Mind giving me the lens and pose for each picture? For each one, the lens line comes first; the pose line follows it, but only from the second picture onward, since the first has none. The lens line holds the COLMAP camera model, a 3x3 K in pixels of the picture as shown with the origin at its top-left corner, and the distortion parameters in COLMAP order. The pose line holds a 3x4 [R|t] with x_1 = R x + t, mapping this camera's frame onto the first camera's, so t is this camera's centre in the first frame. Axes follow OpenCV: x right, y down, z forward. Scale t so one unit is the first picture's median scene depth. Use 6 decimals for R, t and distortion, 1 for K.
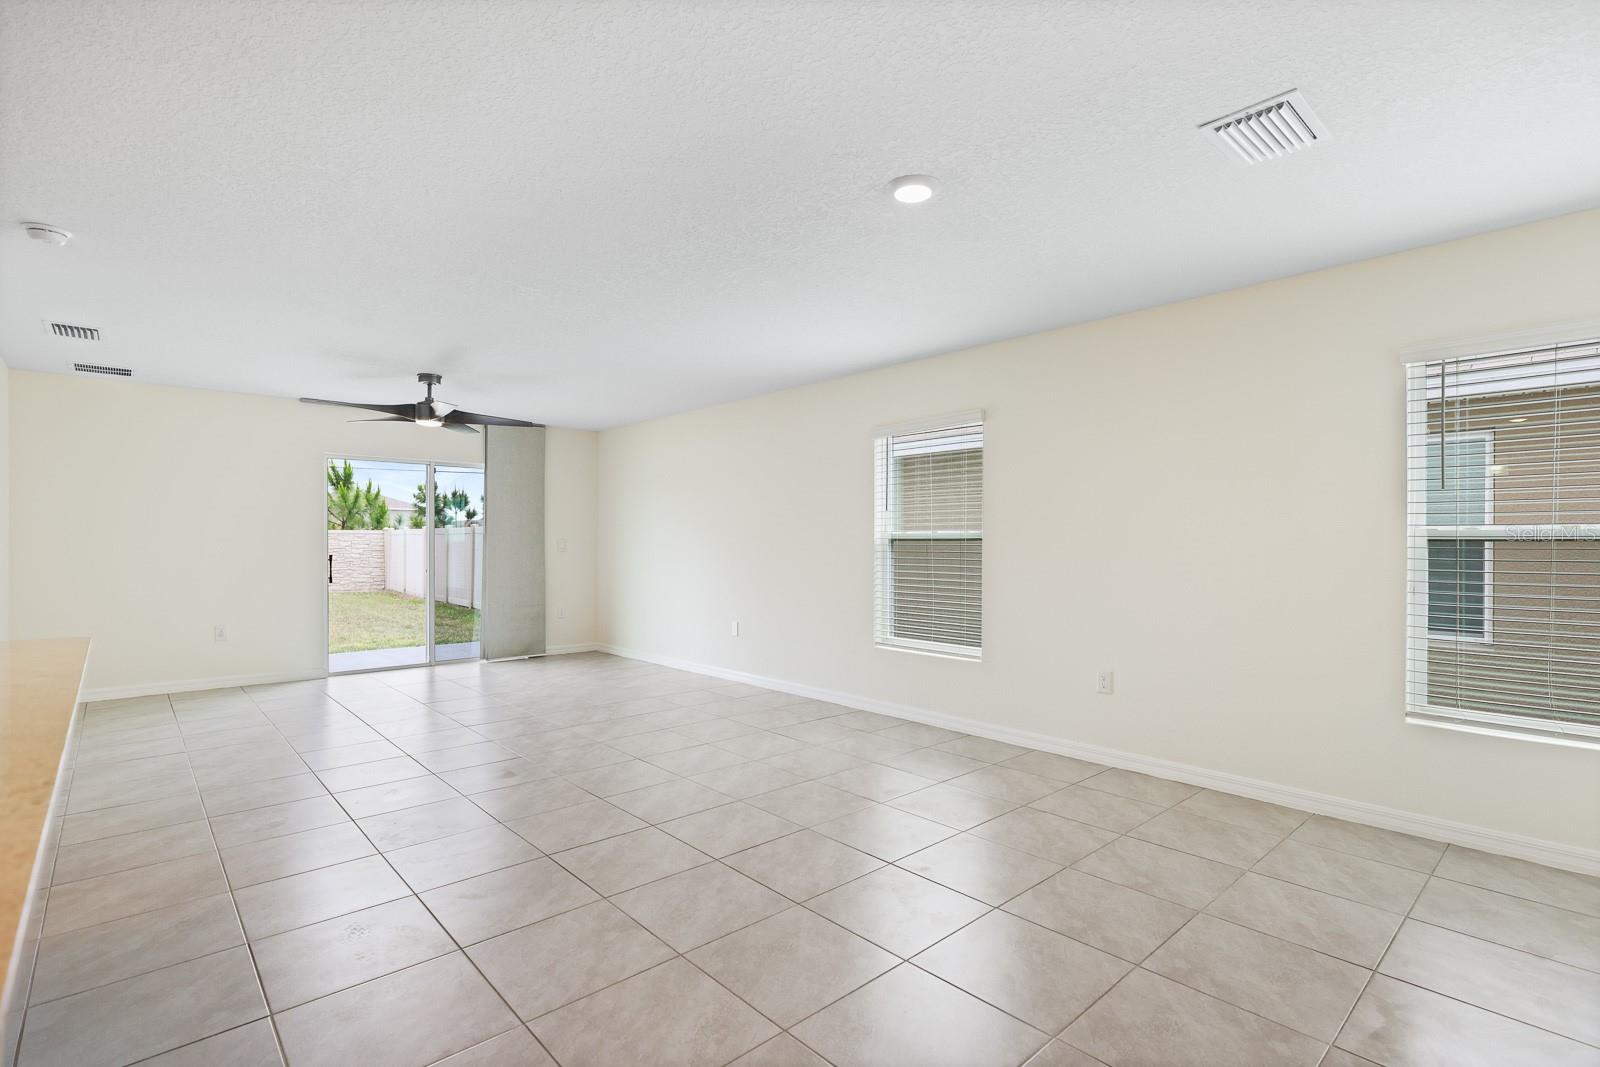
lens RADIAL K [[751.5, 0, 819.1], [0, 751.5, 540.7], [0, 0, 1]] dist [-0.003263, 0.000889]
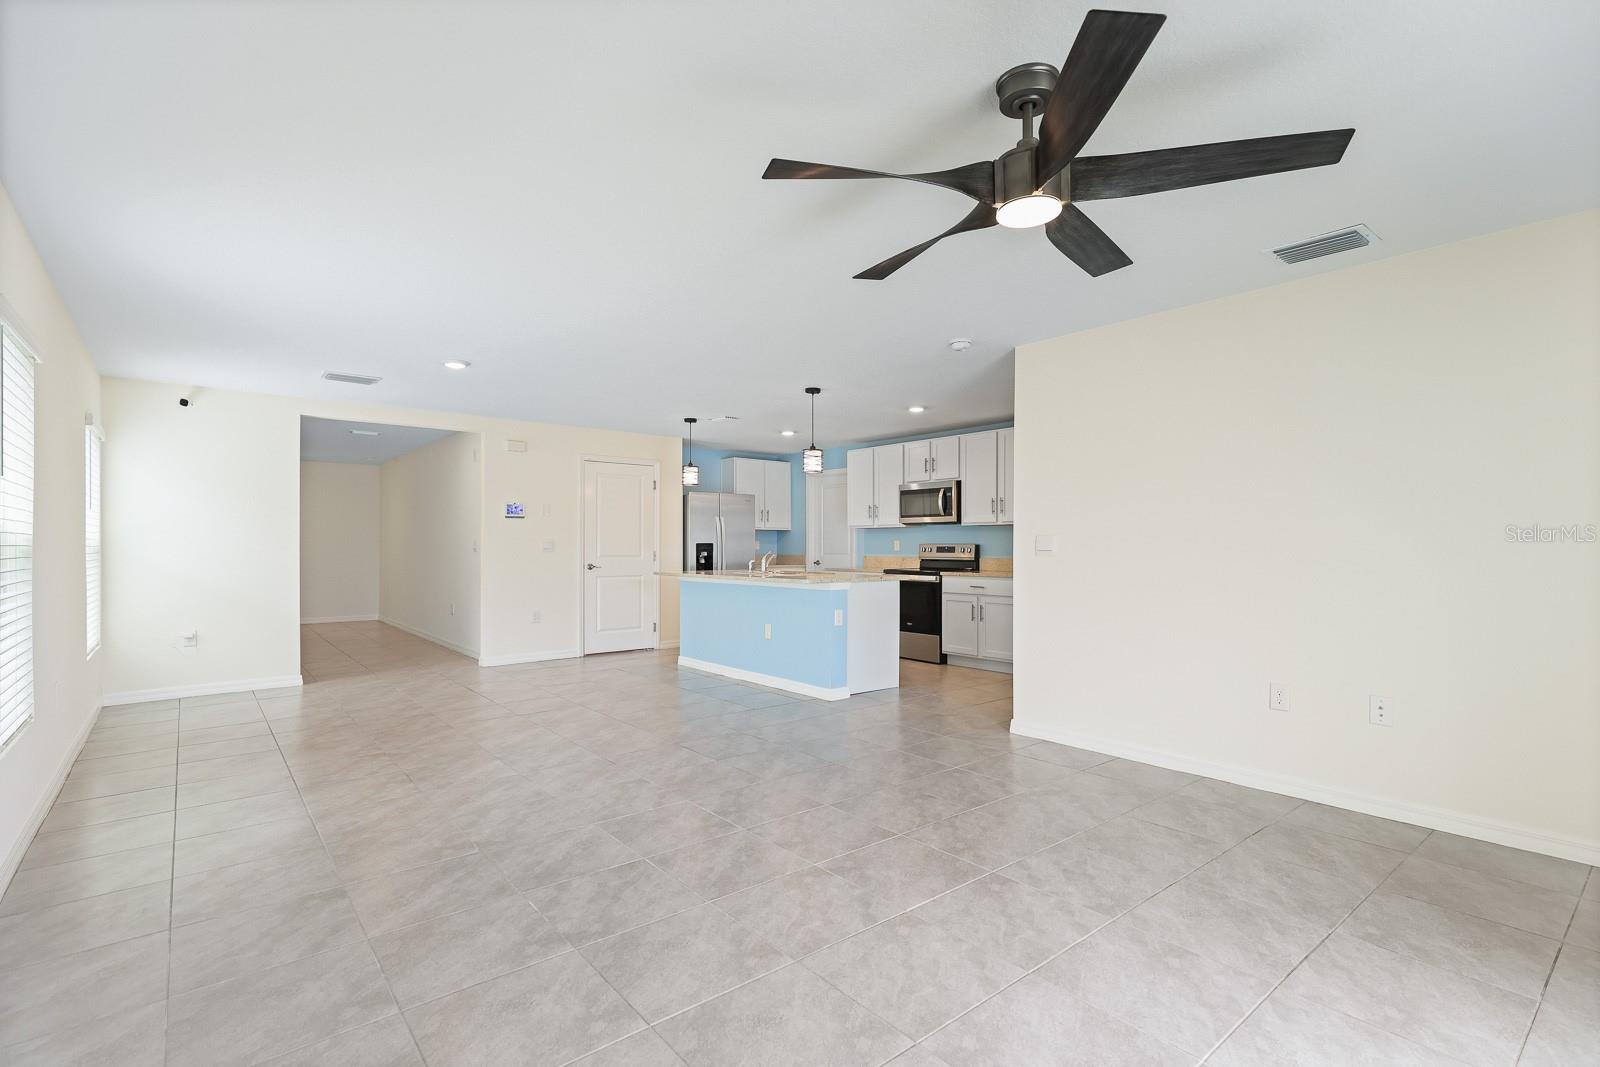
lens RADIAL K [[757.1, 0, 827.3], [0, 757.1, 542.9], [0, 0, 1]] dist [0.004612, -0.000316]
pose [[-0.999168, -0.001418, 0.040769, -0.435499], [-0.001554, 0.999993, -0.003293, 0.002132], [-0.040764, -0.003354, -0.999163, 1.373390]]
